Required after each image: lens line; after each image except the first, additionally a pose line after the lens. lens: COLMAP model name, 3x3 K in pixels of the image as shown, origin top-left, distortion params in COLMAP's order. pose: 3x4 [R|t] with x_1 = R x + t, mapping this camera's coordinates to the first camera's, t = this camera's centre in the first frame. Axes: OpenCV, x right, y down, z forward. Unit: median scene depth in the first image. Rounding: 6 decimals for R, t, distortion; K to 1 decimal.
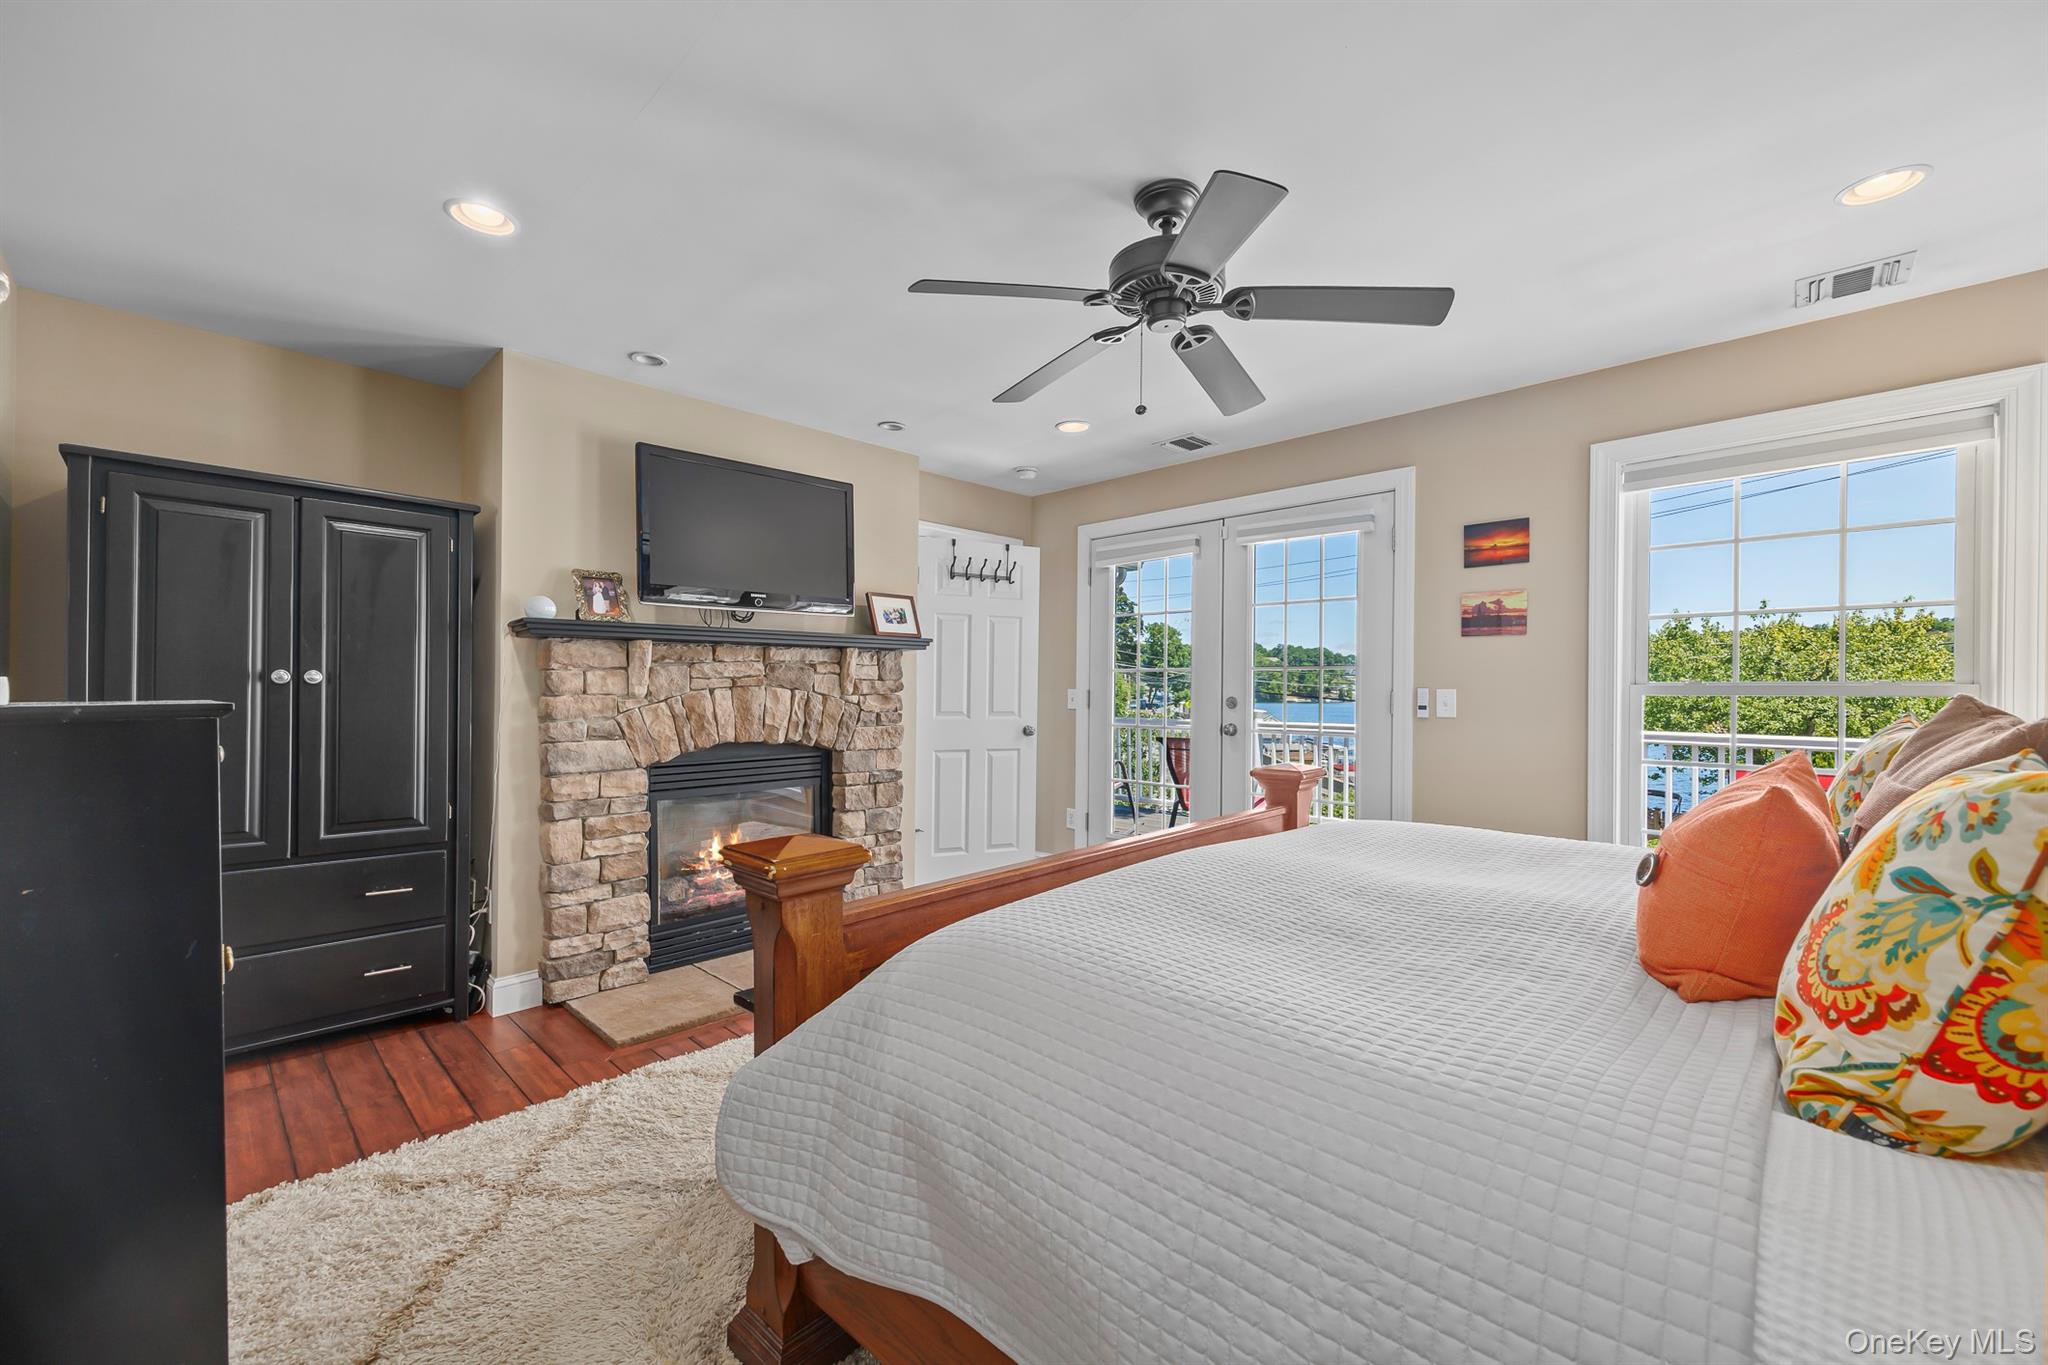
lens RADIAL K [[832.1, 0, 1027.5], [0, 832.1, 687.8], [0, 0, 1]] dist [0.000528, 0.000448]
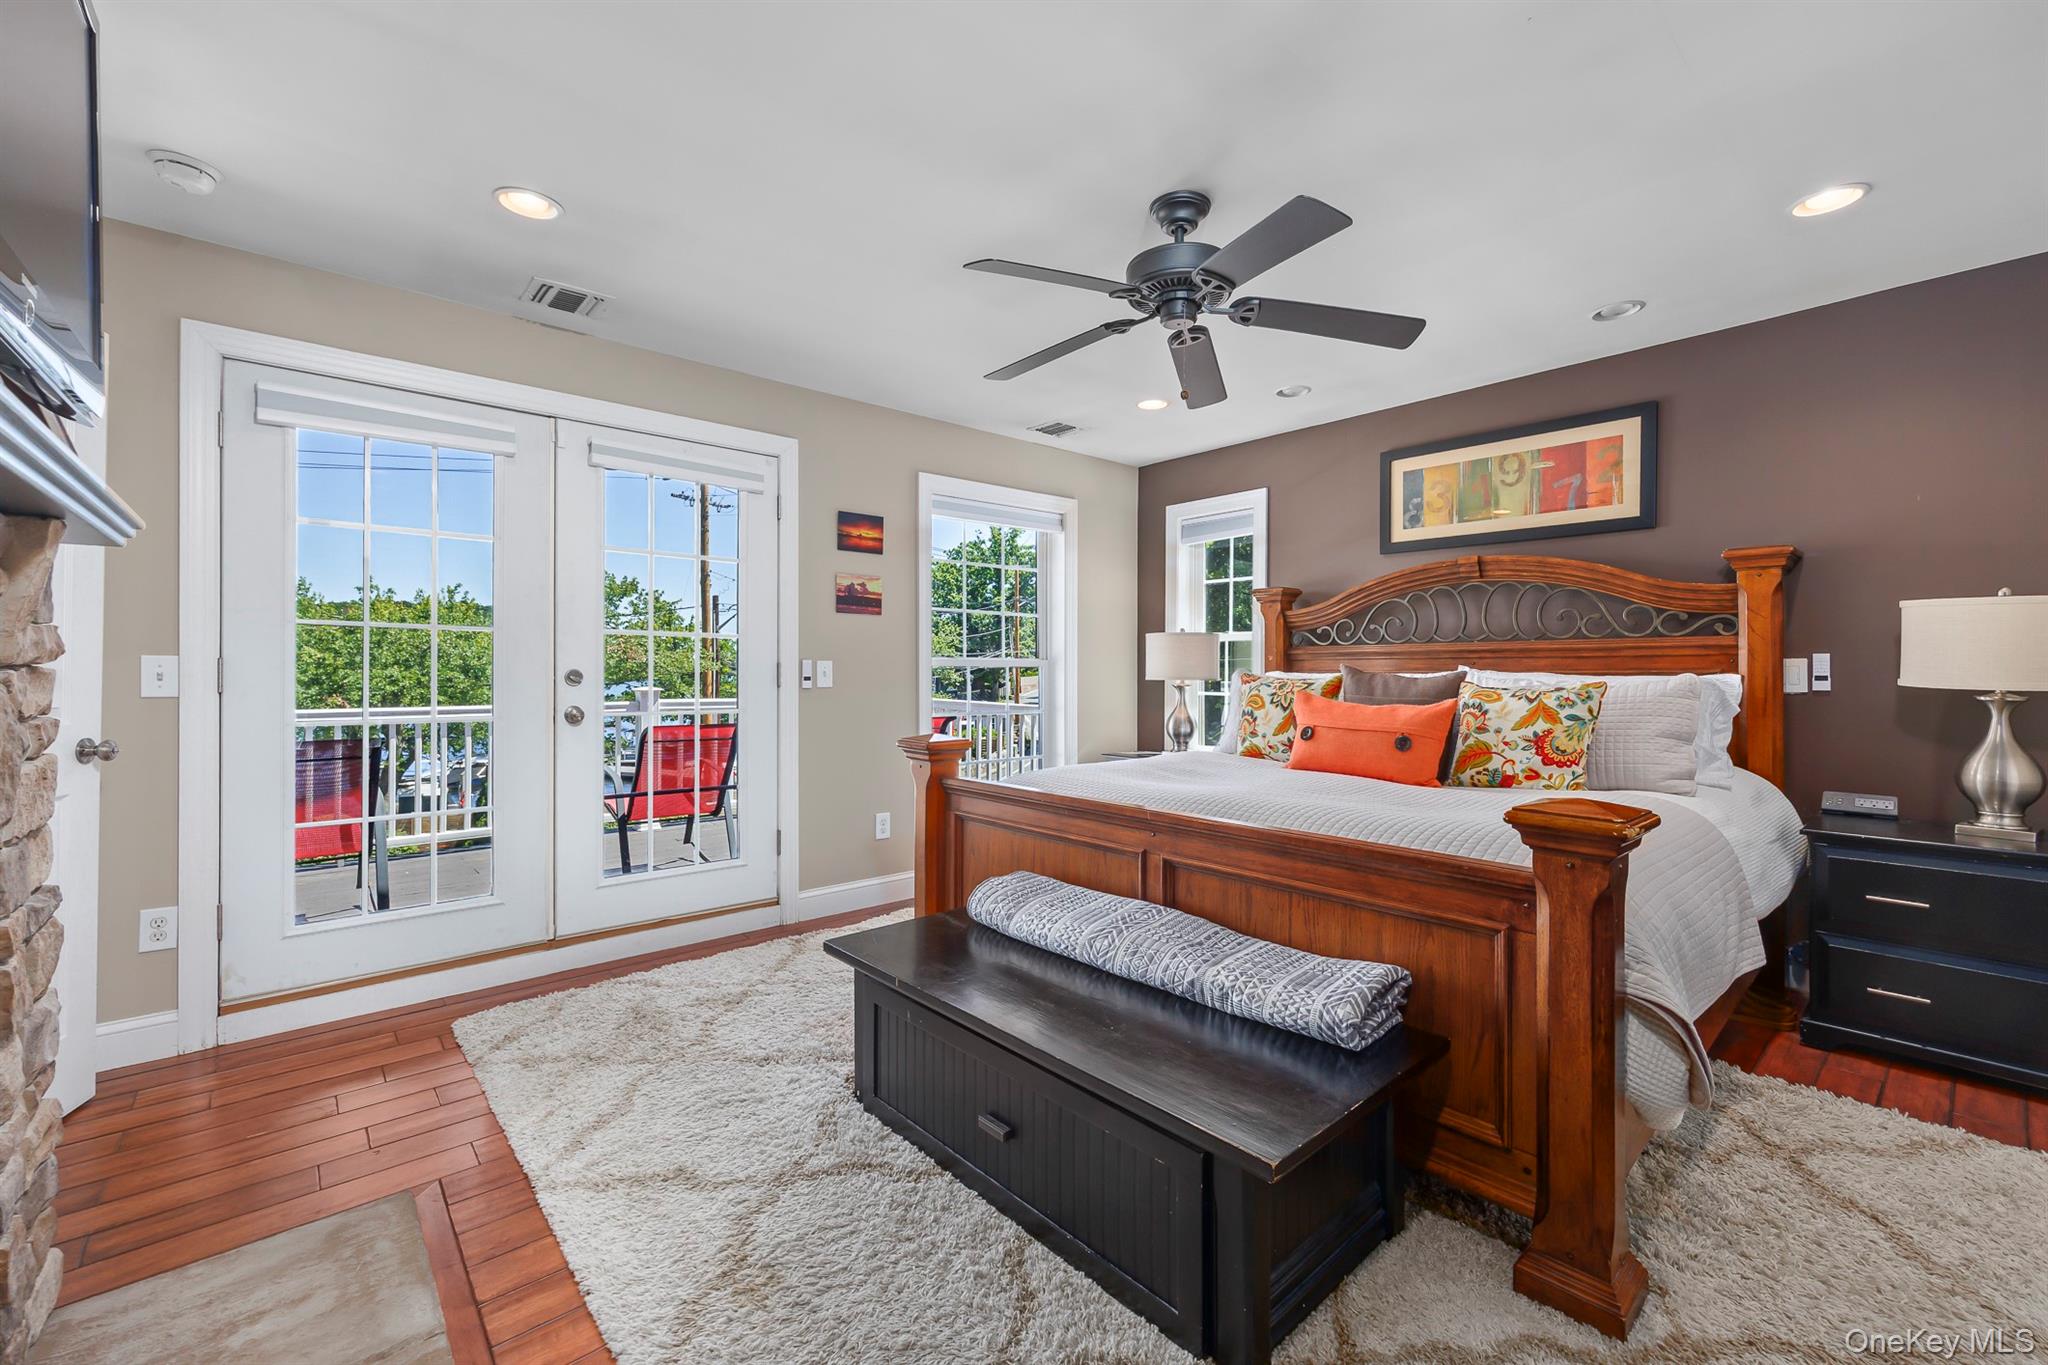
lens RADIAL K [[832.1, 0, 1027.2], [0, 832.1, 671.0], [0, 0, 1]] dist [0.000528, 0.000448]
pose [[0.071156, -0.006429, 0.997444, -0.533695], [-0.003965, 0.999970, 0.006729, 0.007015], [-0.997457, -0.004434, 0.071129, 0.654545]]
